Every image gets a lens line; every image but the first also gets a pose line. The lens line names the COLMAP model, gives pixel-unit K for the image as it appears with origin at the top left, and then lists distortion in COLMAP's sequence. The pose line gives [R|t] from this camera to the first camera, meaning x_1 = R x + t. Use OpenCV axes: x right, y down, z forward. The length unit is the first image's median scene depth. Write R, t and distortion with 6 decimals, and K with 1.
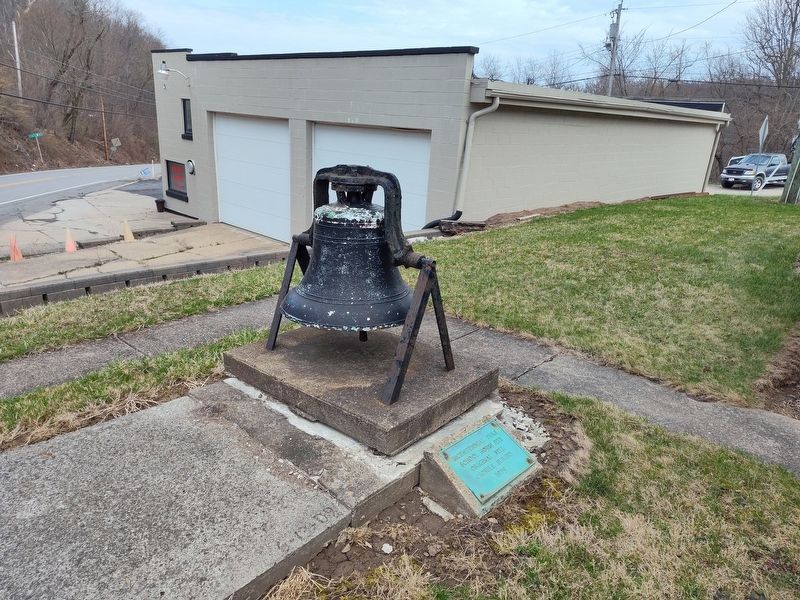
lens RADIAL K [[550.1, 0, 402.5], [0, 550.1, 307.5], [0, 0, 1]] dist [0.012851, -0.000241]
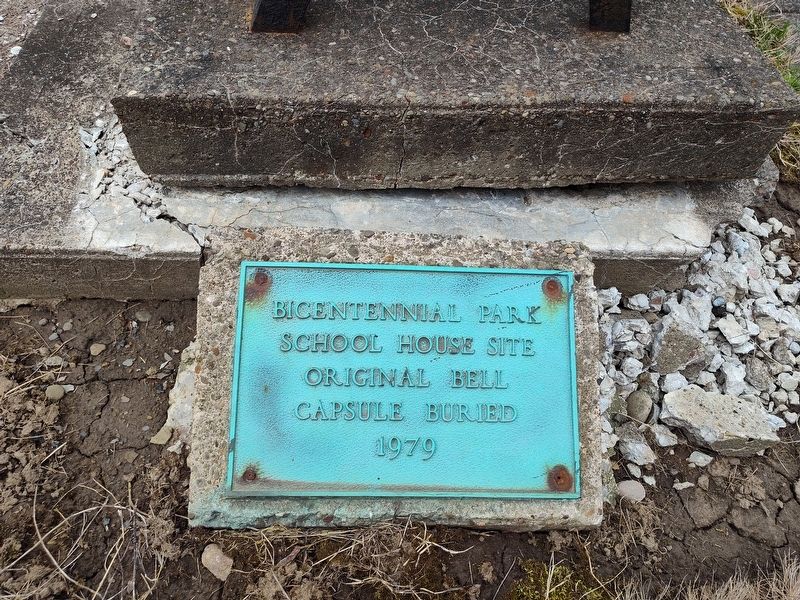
lens RADIAL K [[550.1, 0, 400.0], [0, 550.1, 299.3], [0, 0, 1]] dist [0.012851, -0.000241]
pose [[0.706278, 0.599338, -0.376783, 0.235801], [-0.269917, 0.720002, 0.639329, 0.076240], [0.654459, -0.349844, 0.670293, 0.848318]]
